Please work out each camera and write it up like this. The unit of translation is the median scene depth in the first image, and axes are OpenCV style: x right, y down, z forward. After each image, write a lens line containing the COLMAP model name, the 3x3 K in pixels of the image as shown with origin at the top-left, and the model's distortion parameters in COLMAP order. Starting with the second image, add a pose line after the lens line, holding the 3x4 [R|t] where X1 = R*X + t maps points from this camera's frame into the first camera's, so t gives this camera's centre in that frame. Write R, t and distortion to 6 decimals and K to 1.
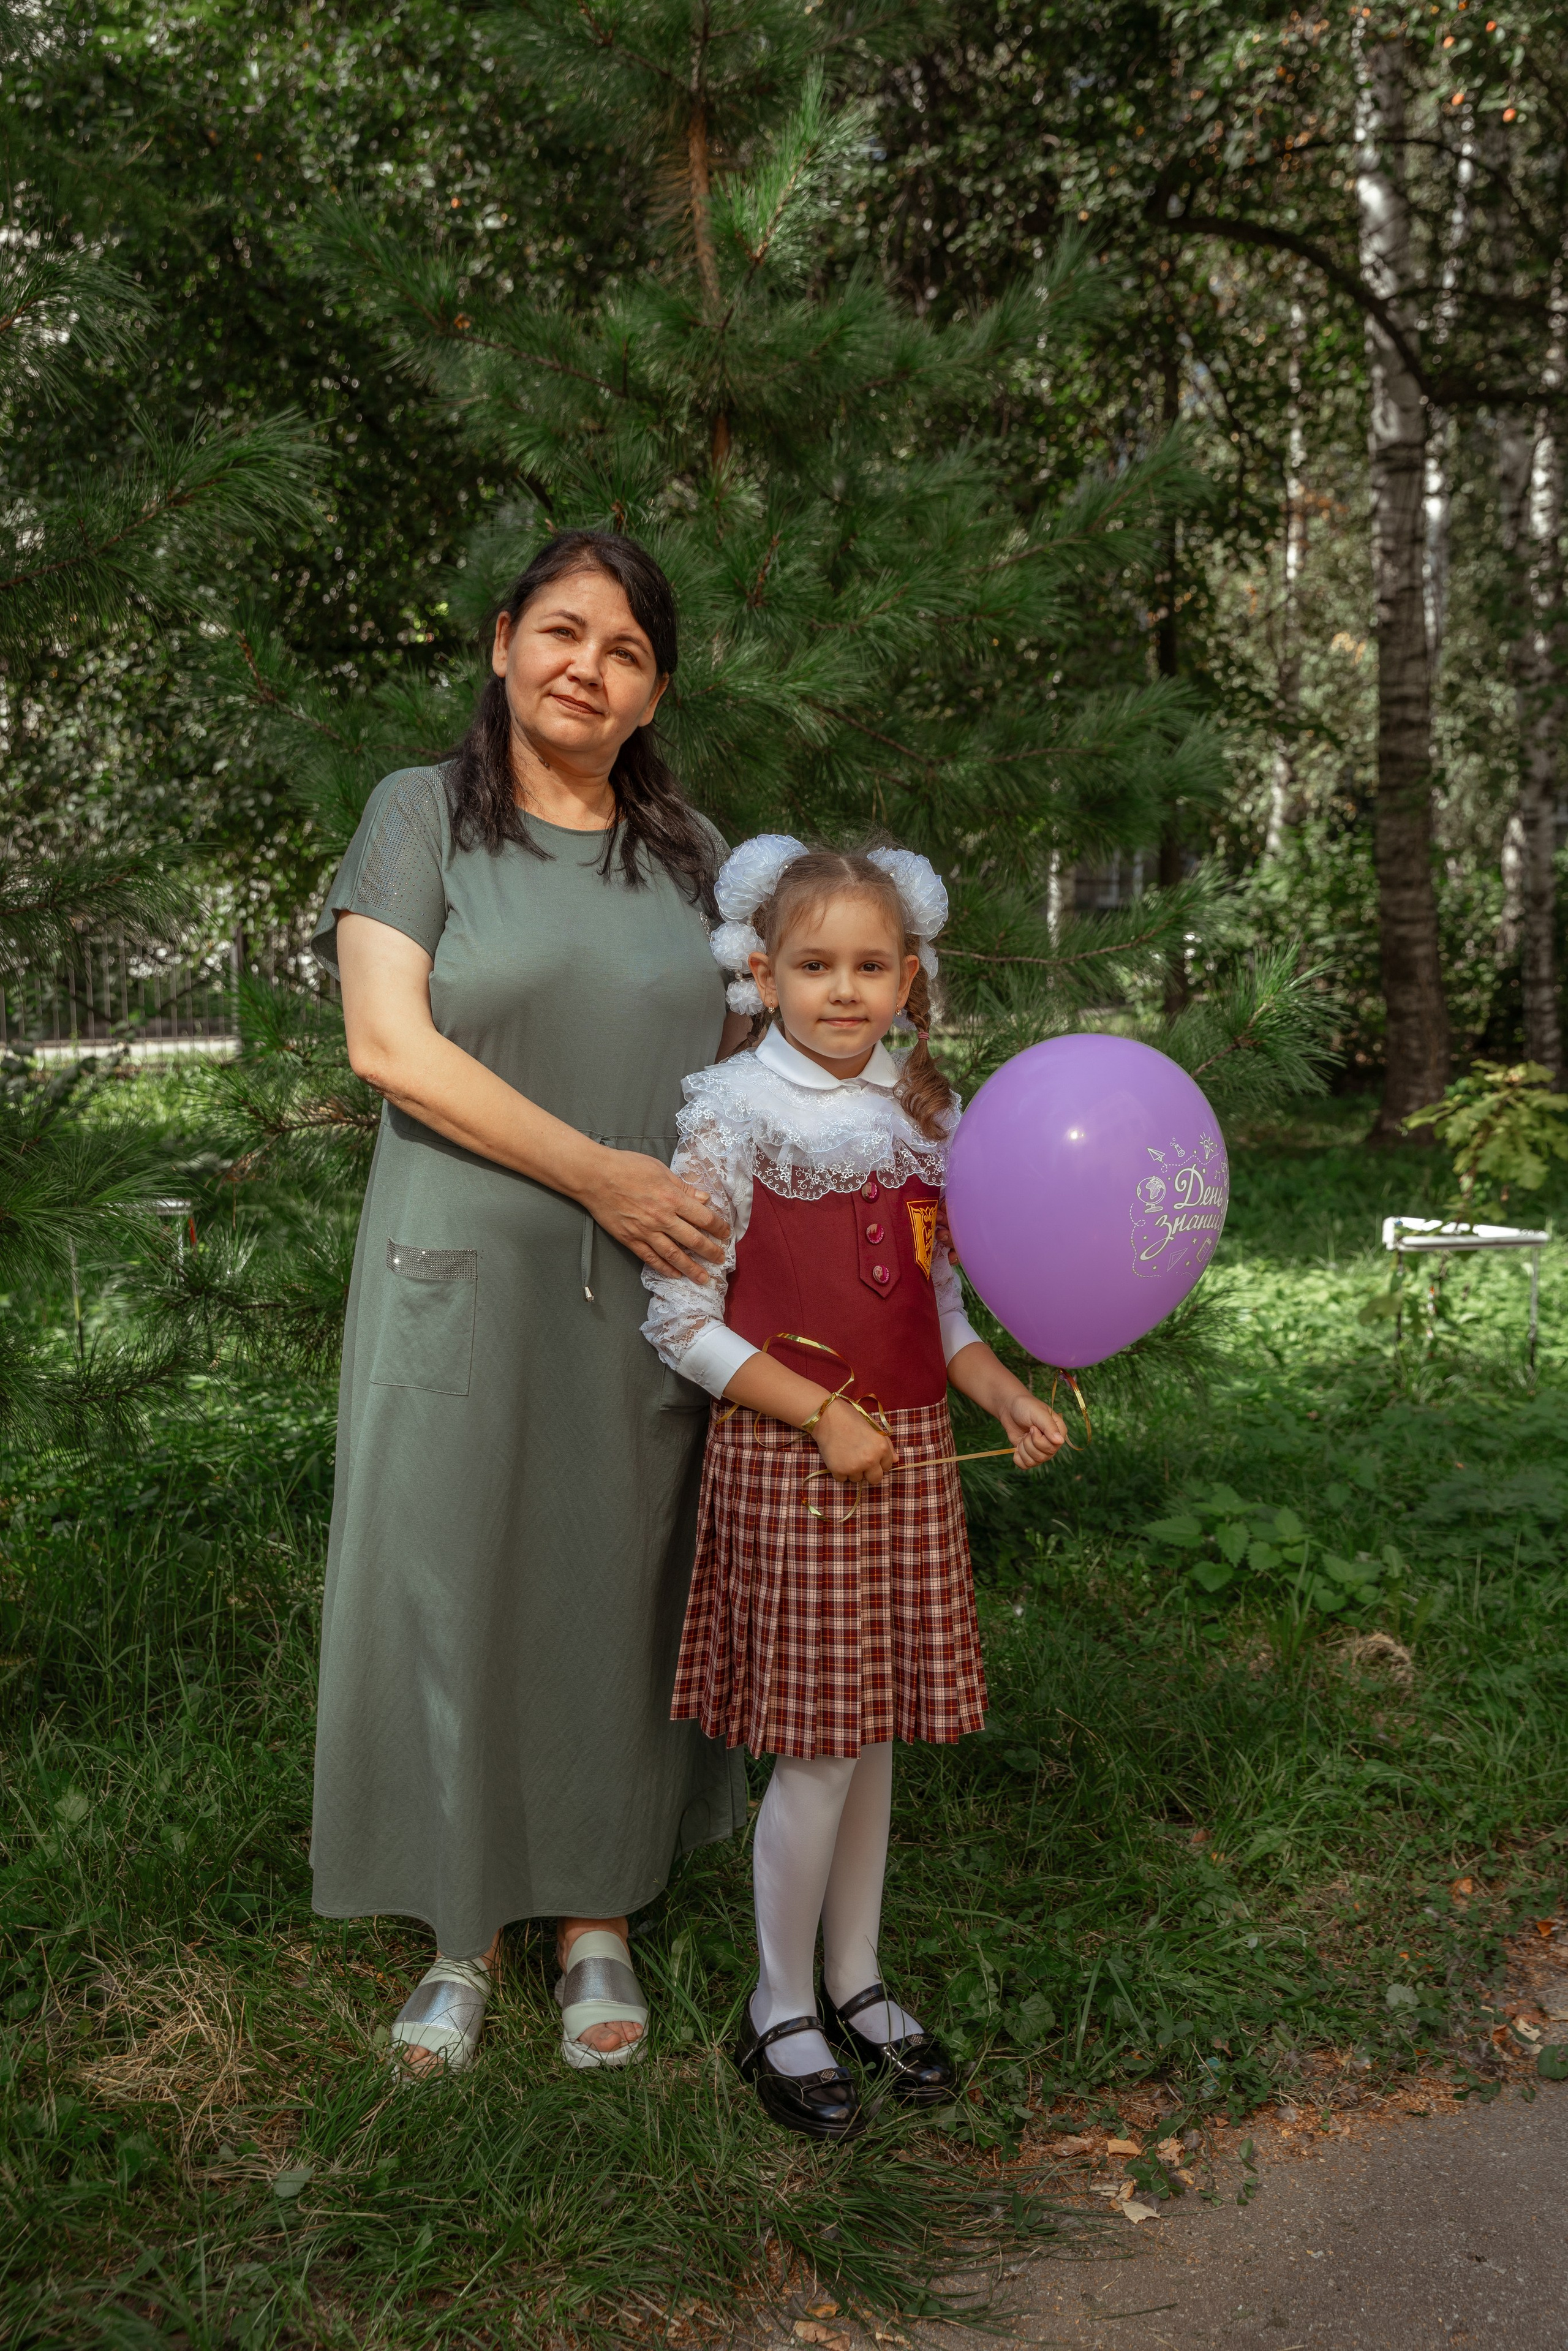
lens RADIAL K [[2294.1, 0, 782.5], [0, 2294.1, 1186.6], [0, 0, 1]] dist [0.027999, 0.088849]
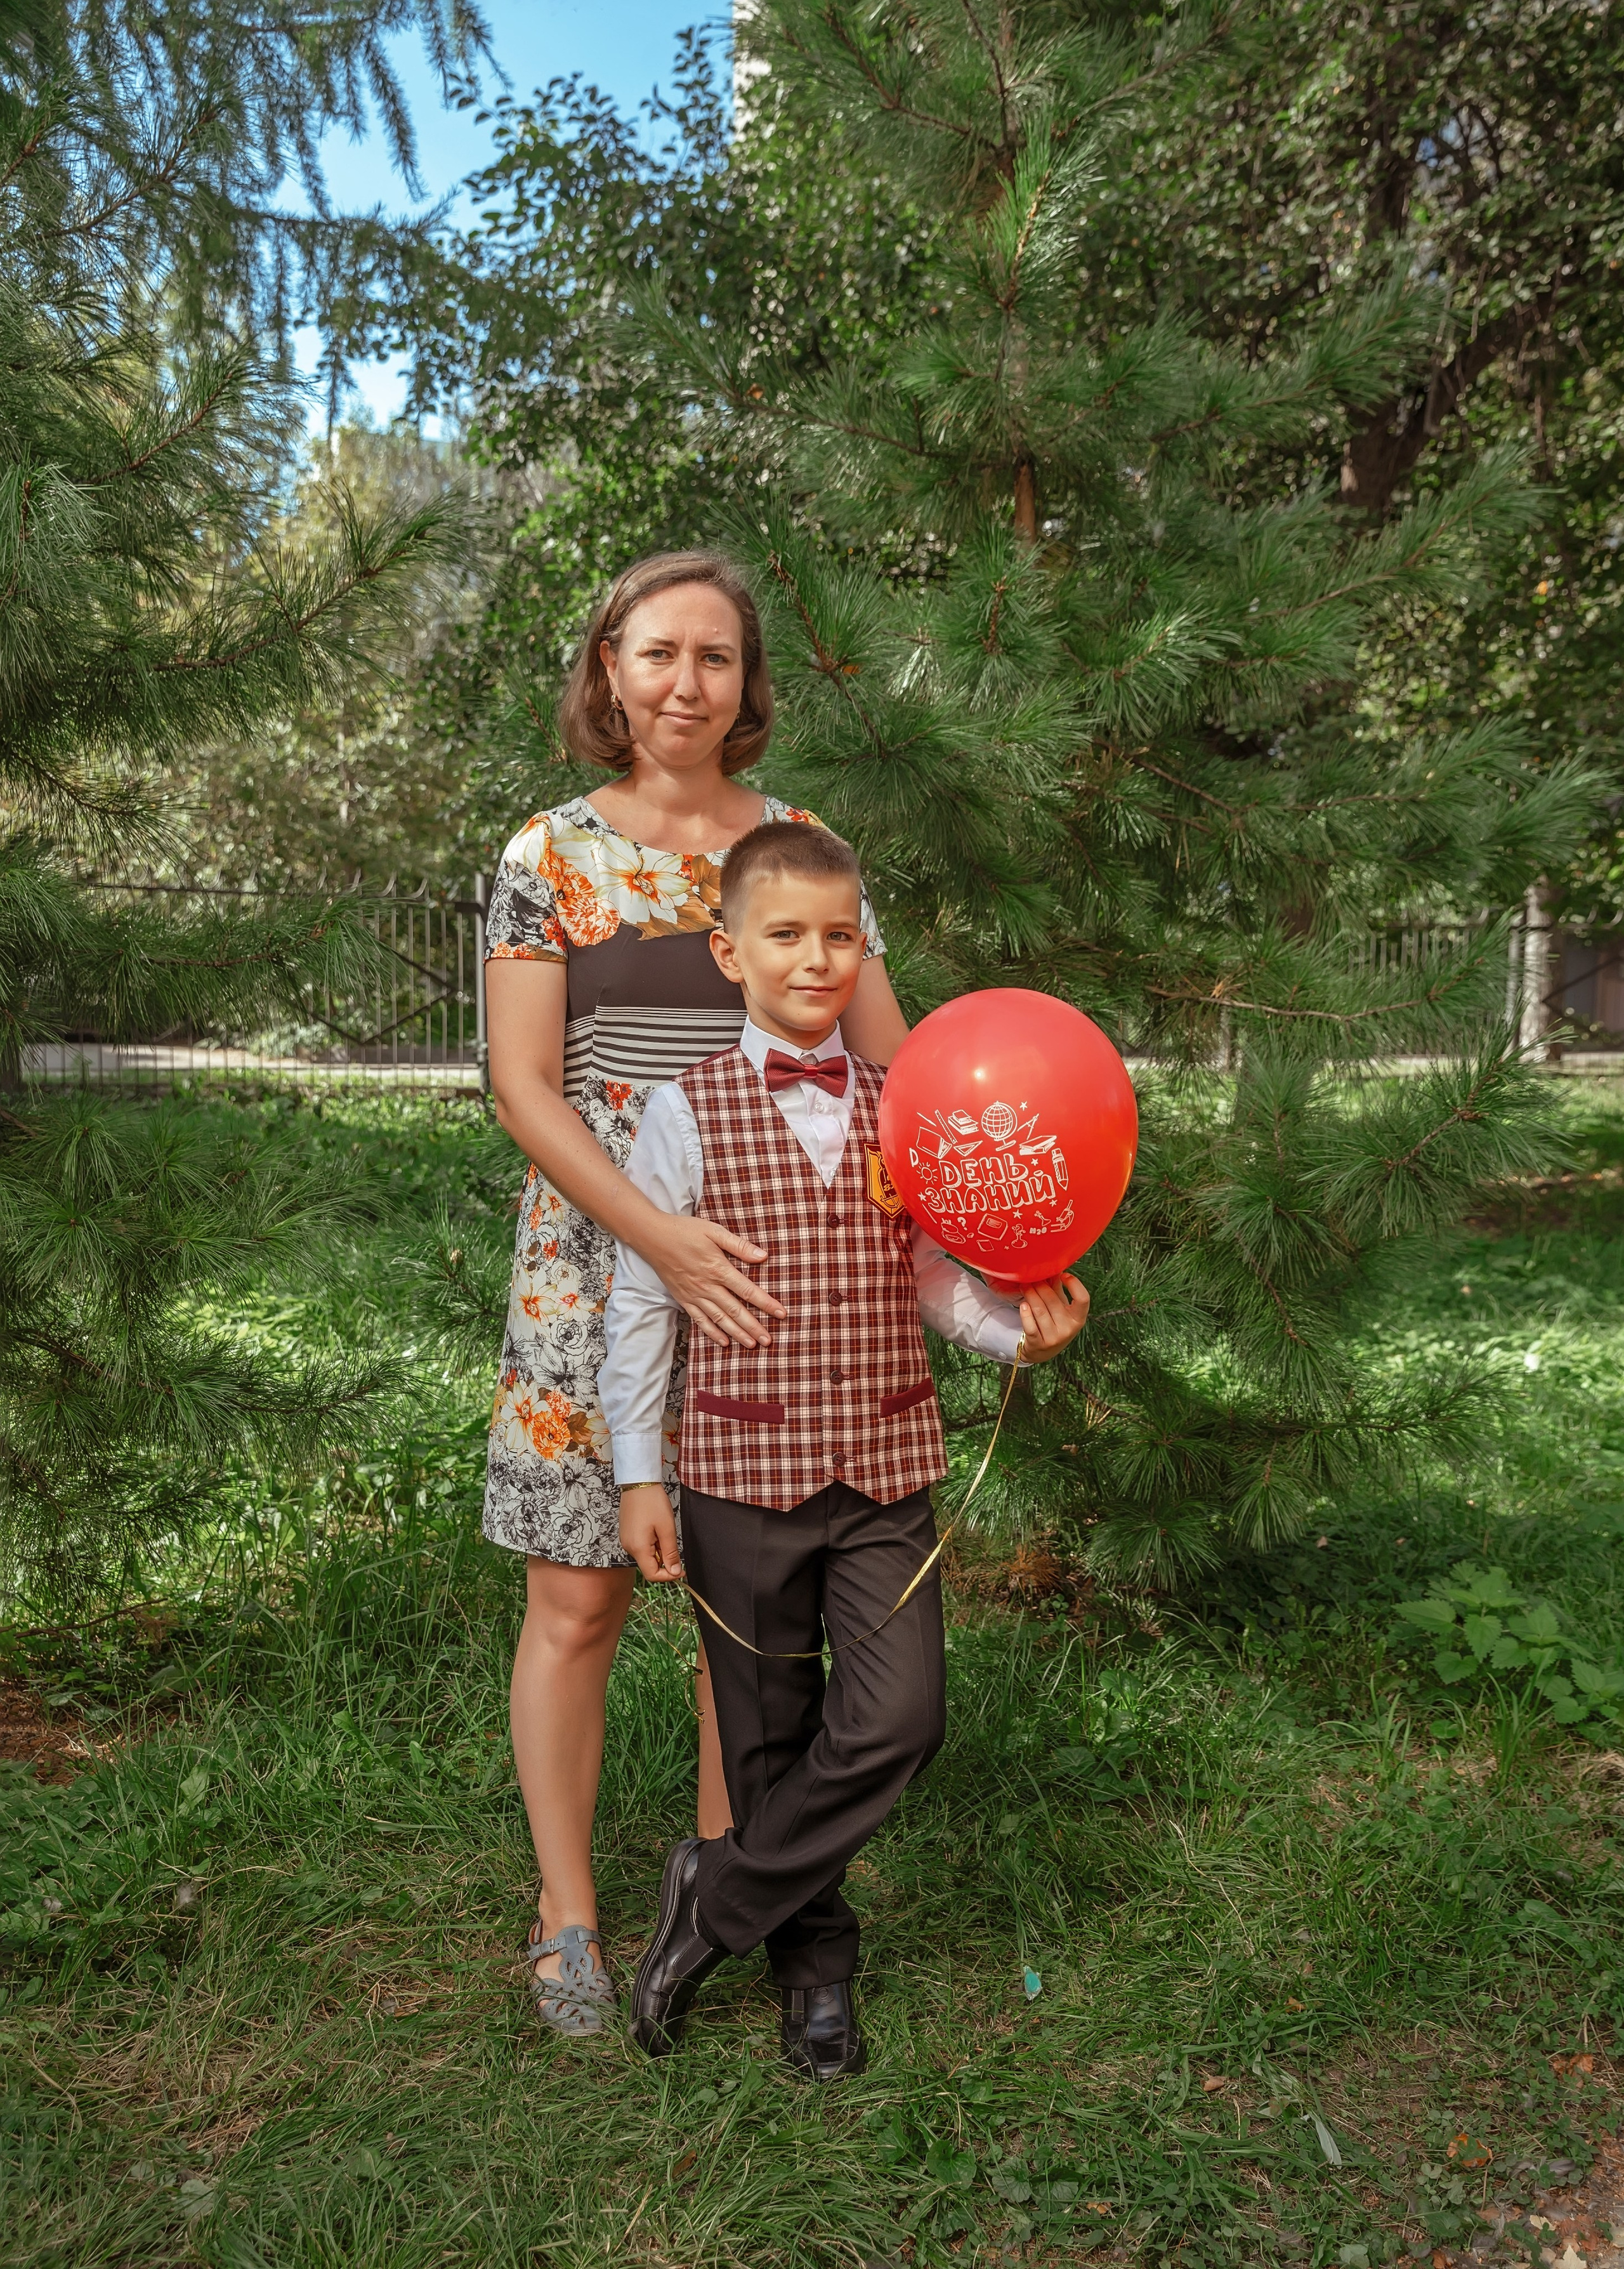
lens RADIAL K [[2010.0, 0, 854.0], [0, 2010.0, 1255.5], [0, 0, 1]] dist [-0.041397, 0.083508]
pose [[0.955707, 0.049959, -0.290050, 0.087697], [-0.040774, 0.998460, 0.037627, -0.010807], [0.291483, -0.024134, 0.956271, 0.067959]]
